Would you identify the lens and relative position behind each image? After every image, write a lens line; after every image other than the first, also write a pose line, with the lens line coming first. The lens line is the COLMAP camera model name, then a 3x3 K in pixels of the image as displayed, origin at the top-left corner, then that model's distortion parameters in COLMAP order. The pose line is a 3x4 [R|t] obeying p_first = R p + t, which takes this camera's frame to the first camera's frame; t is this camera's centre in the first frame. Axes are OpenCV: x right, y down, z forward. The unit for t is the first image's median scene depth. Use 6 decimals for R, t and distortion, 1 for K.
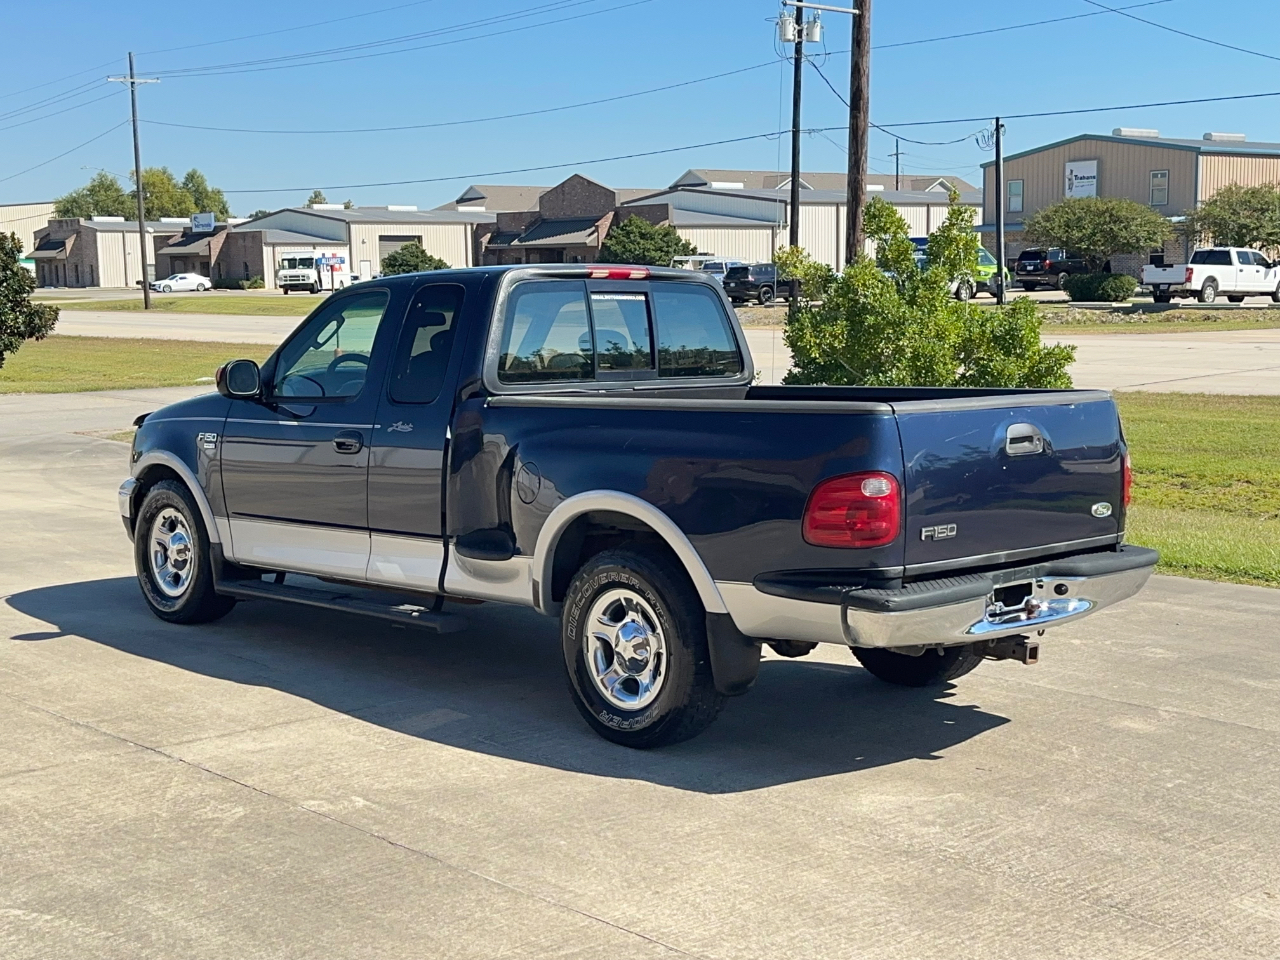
lens RADIAL K [[1750.0, 0, 644.0], [0, 1750.0, 482.0], [0, 0, 1]] dist [0.156275, -0.114511]
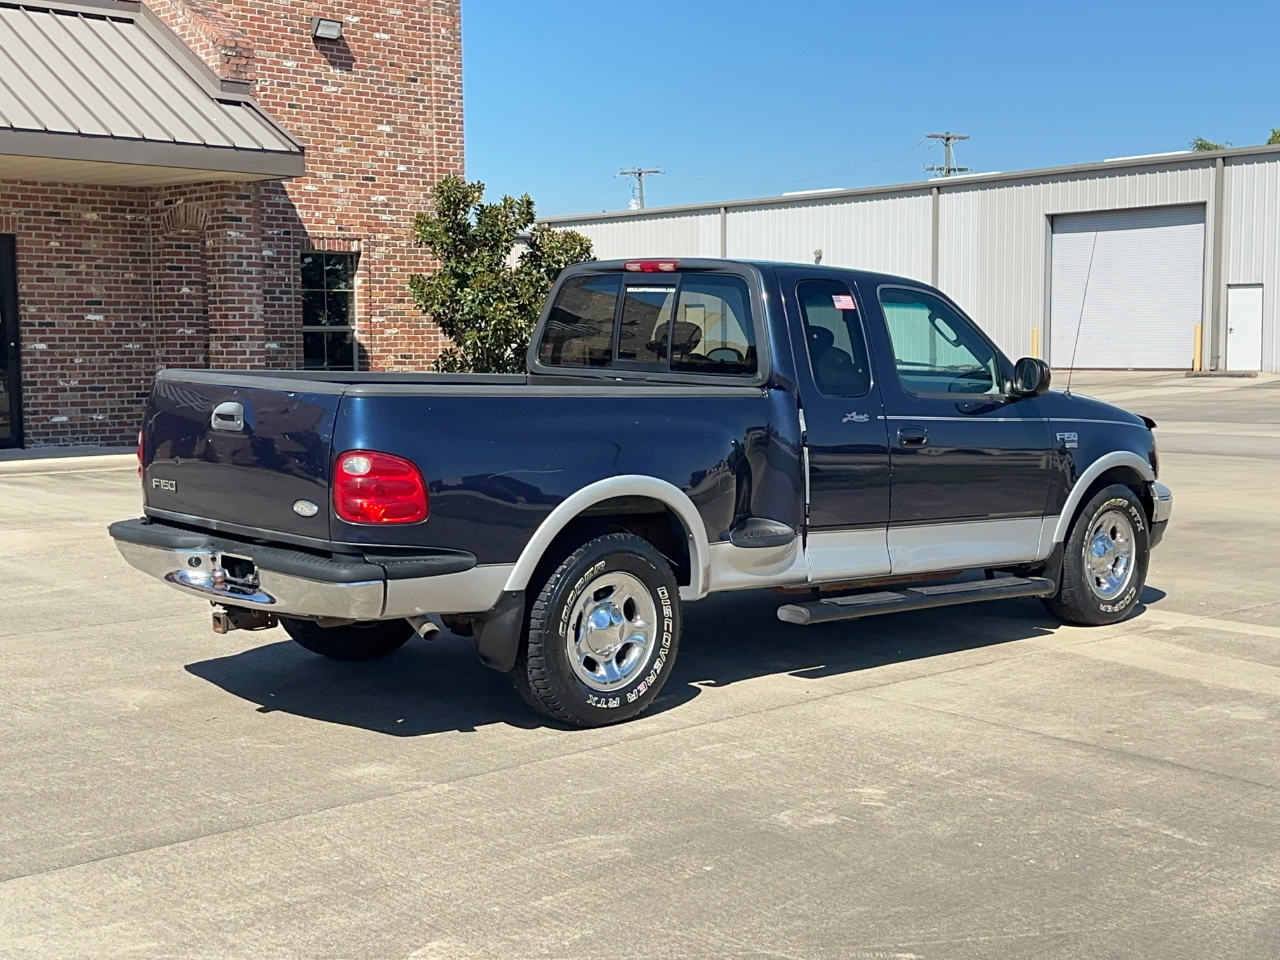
lens RADIAL K [[1750.0, 0, 644.0], [0, 1750.0, 482.0], [0, 0, 1]] dist [0.156275, -0.114511]
pose [[0.005354, 0.096930, -0.995277, 0.953084], [-0.113845, 0.988879, 0.095695, -0.086481], [0.993484, 0.112795, 0.016329, 0.932295]]
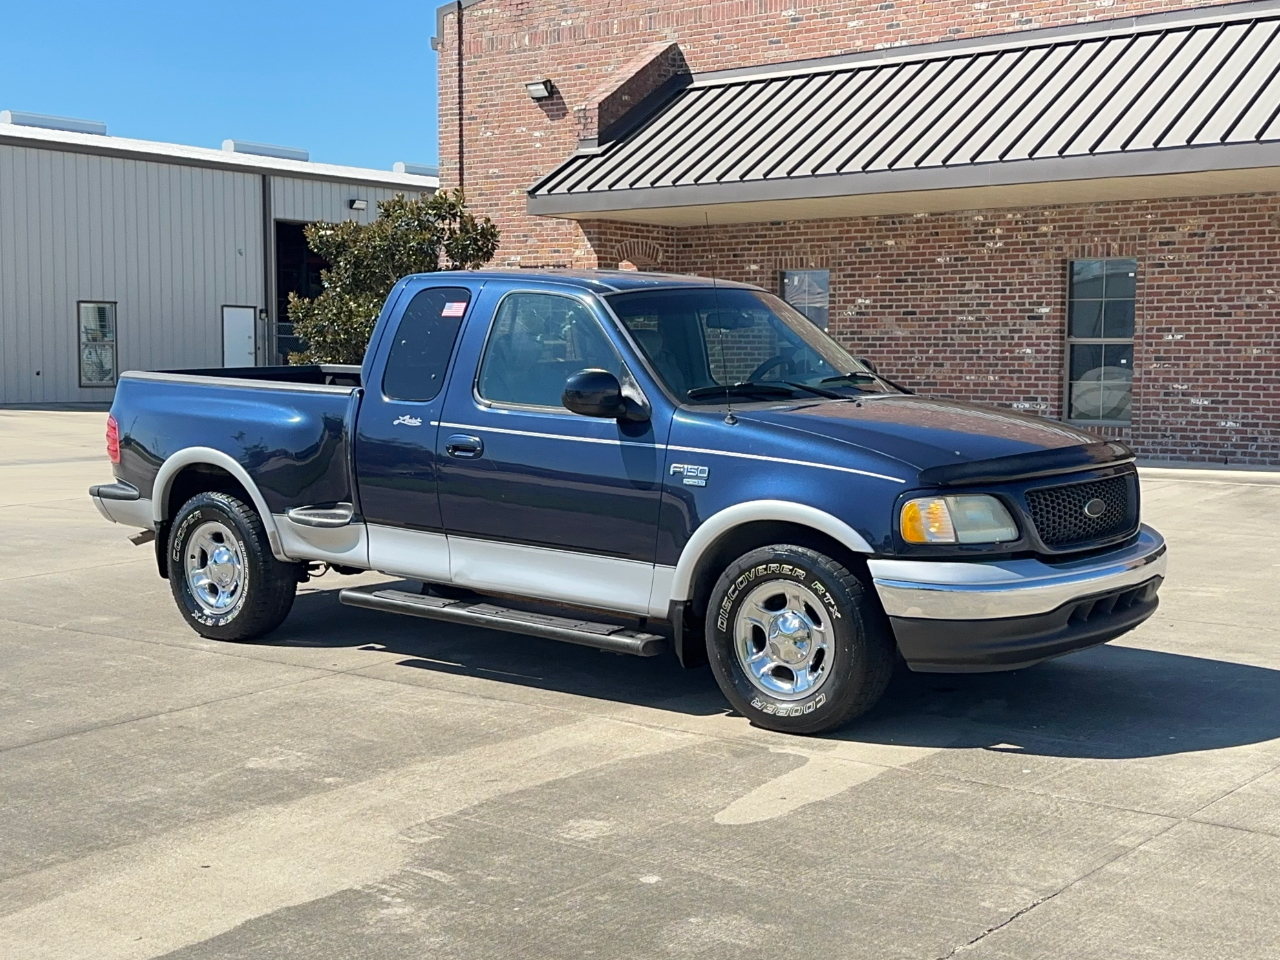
lens RADIAL K [[1747.7, 0, 640.0], [0, 1747.7, 480.0], [0, 0, 1]] dist [0.185458, -0.361044]
pose [[-0.989589, 0.018747, -0.142694, 0.049642], [-0.008382, 0.982289, 0.187185, -0.191991], [0.143675, 0.186433, -0.971905, 2.000011]]
